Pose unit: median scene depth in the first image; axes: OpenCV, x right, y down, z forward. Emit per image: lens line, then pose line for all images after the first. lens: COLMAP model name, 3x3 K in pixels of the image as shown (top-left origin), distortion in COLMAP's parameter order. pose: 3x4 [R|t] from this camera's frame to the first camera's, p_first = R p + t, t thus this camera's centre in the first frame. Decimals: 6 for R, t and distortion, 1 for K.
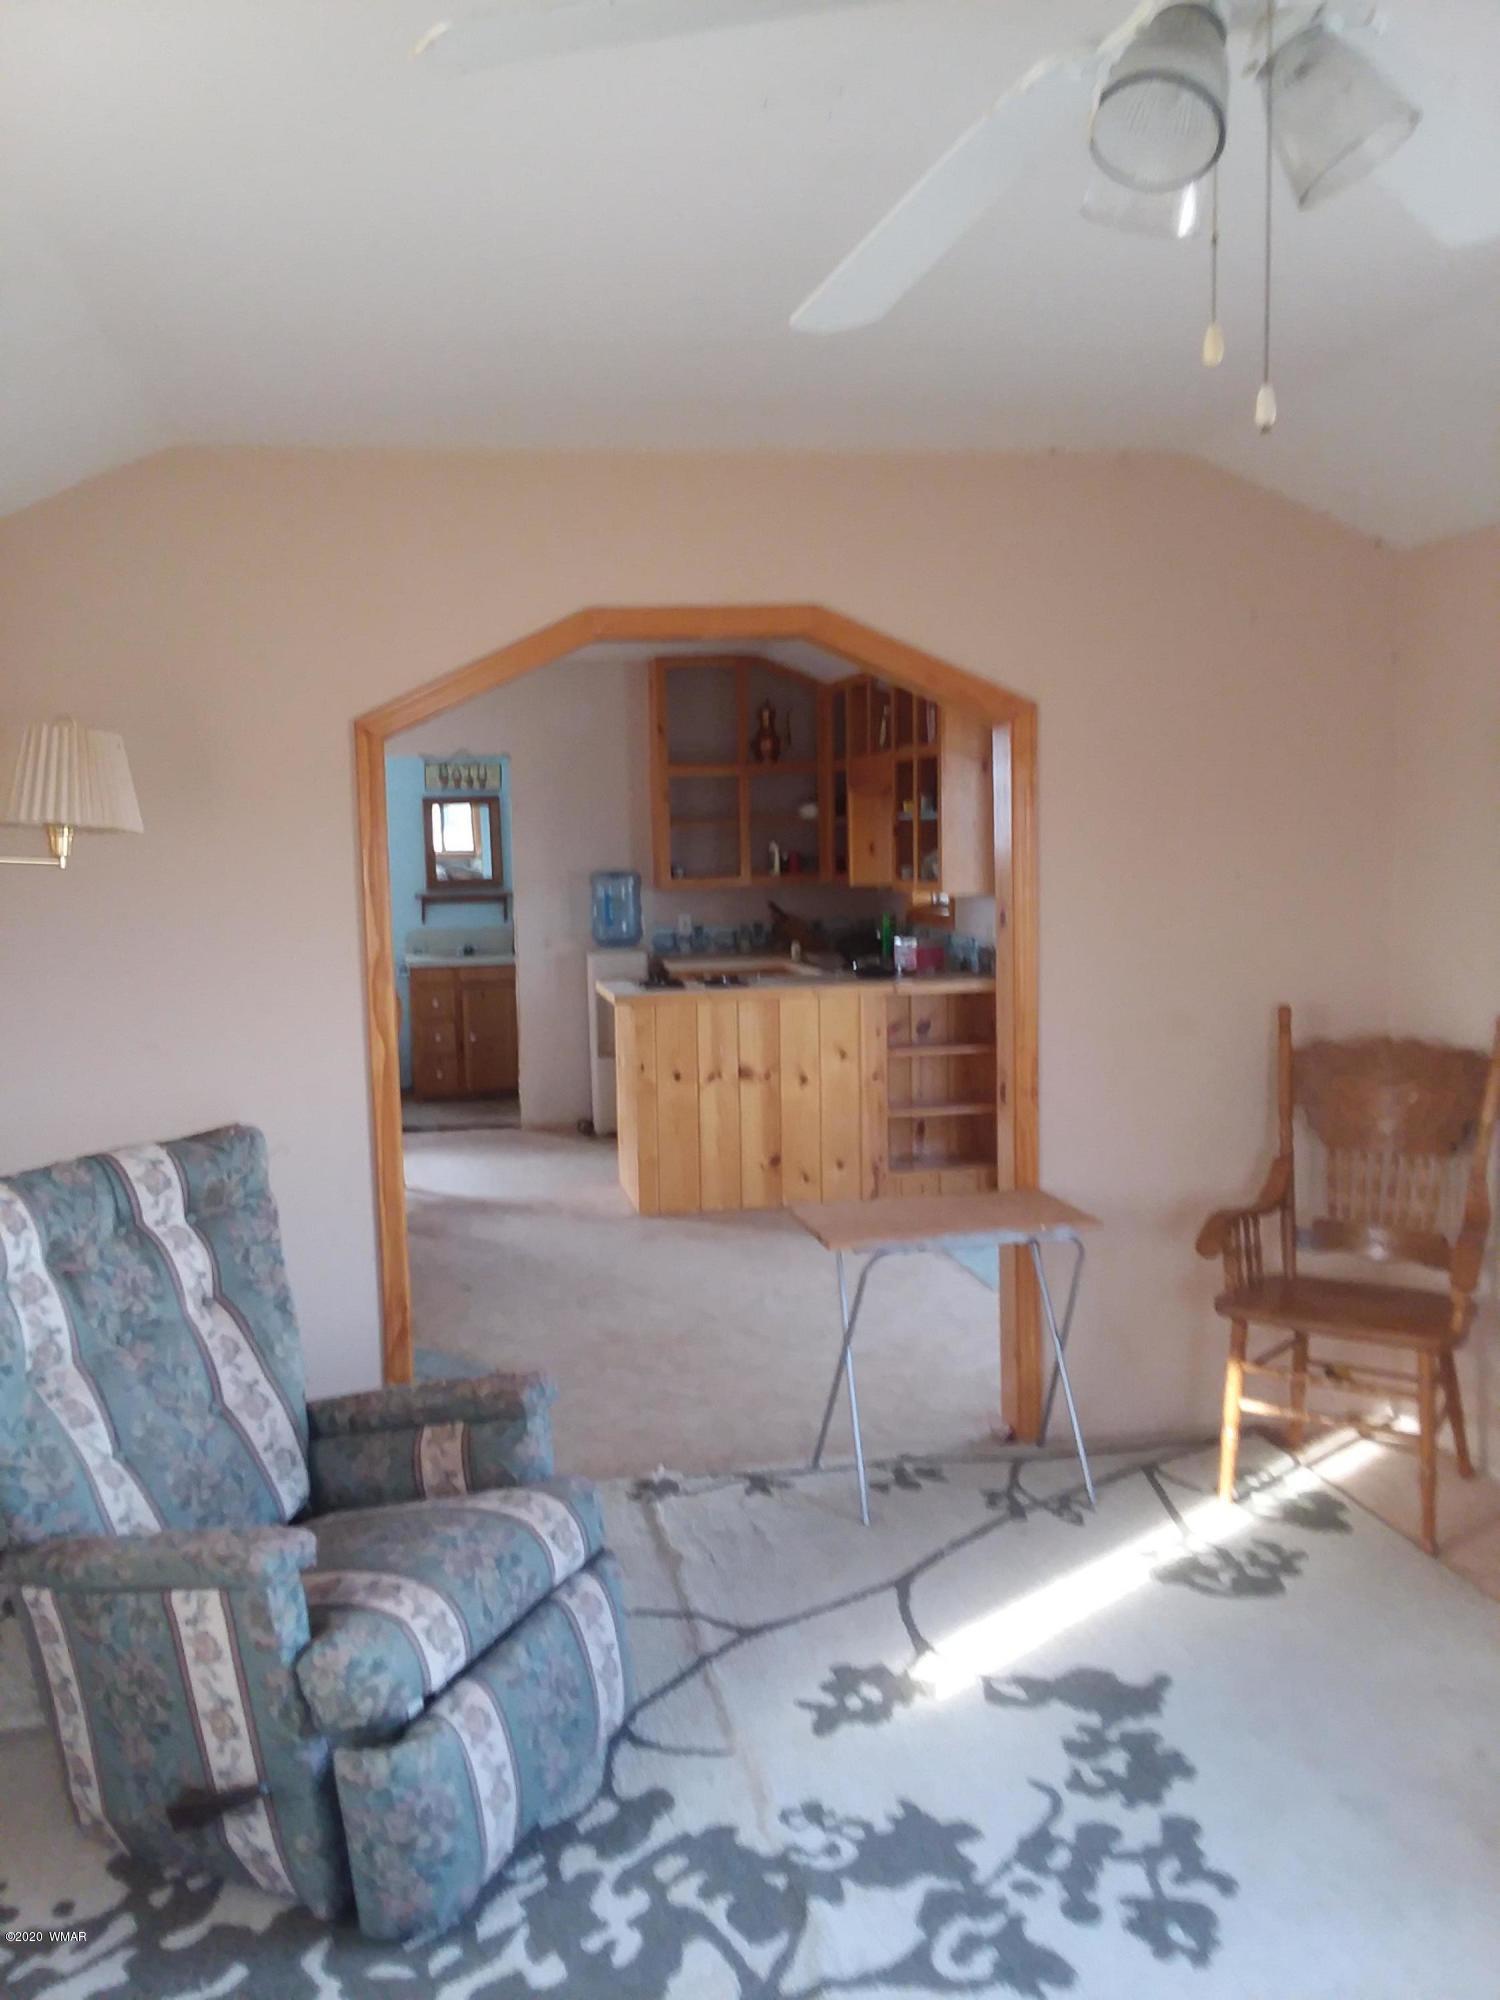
lens RADIAL K [[1593.6, 0, 750.0], [0, 1593.6, 1000.0], [0, 0, 1]] dist [0.053177, -0.088980]
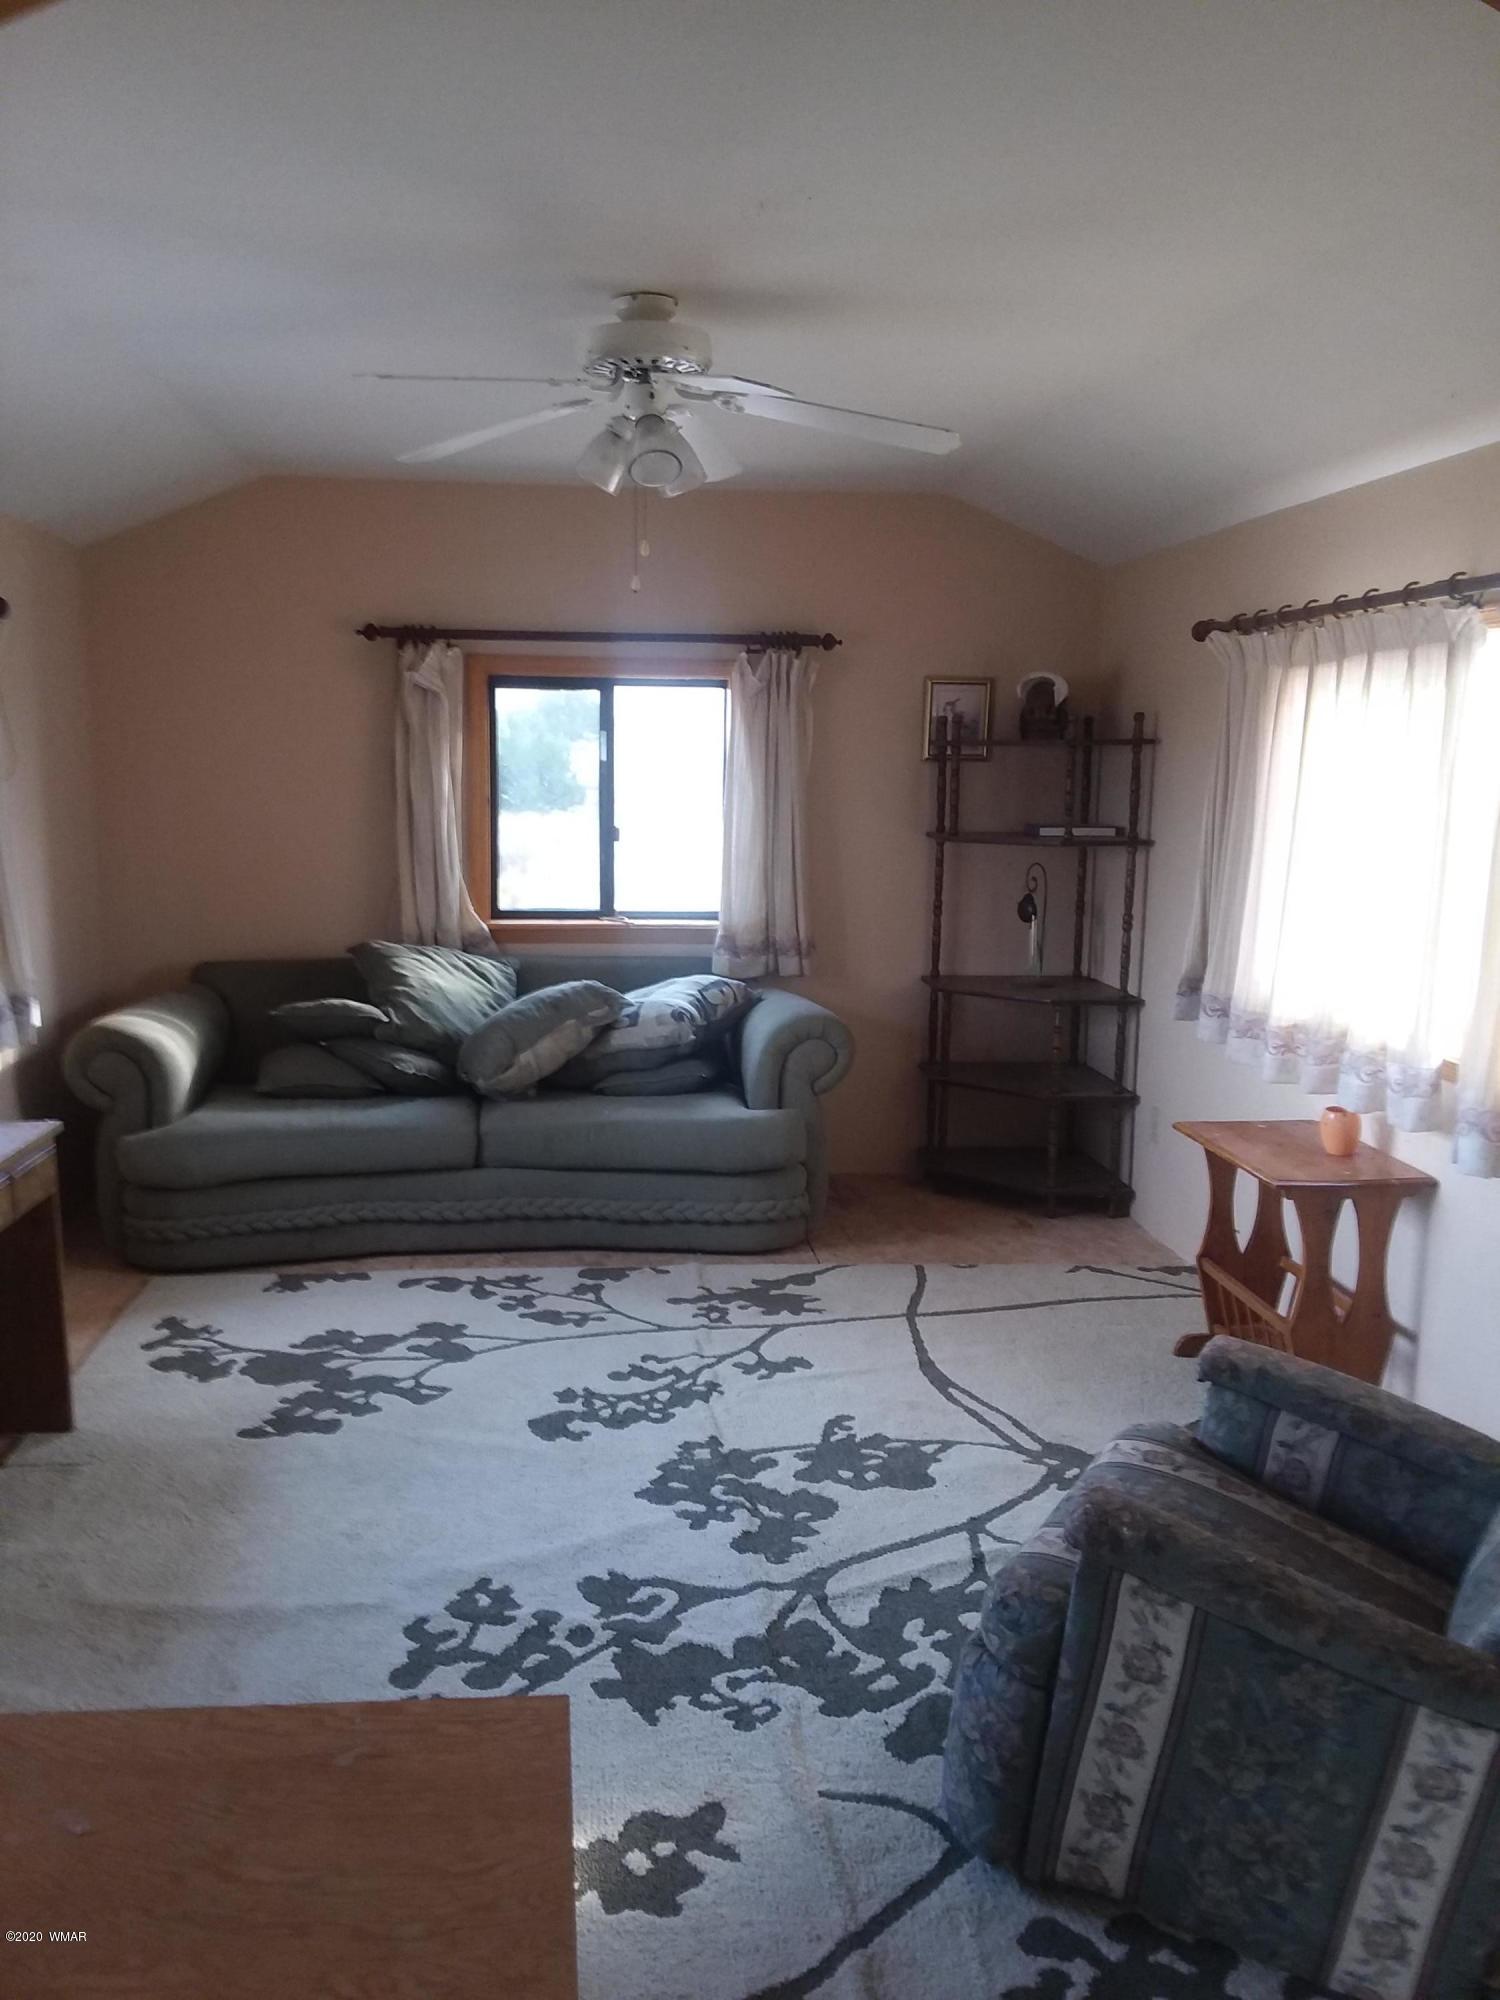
lens RADIAL K [[1593.6, 0, 750.0], [0, 1593.6, 1000.0], [0, 0, 1]] dist [0.053177, -0.088980]
pose [[-0.996137, 0.003707, 0.087740, -0.057523], [0.027376, 0.962430, 0.270147, -0.211398], [-0.083442, 0.271505, -0.958813, 1.967781]]
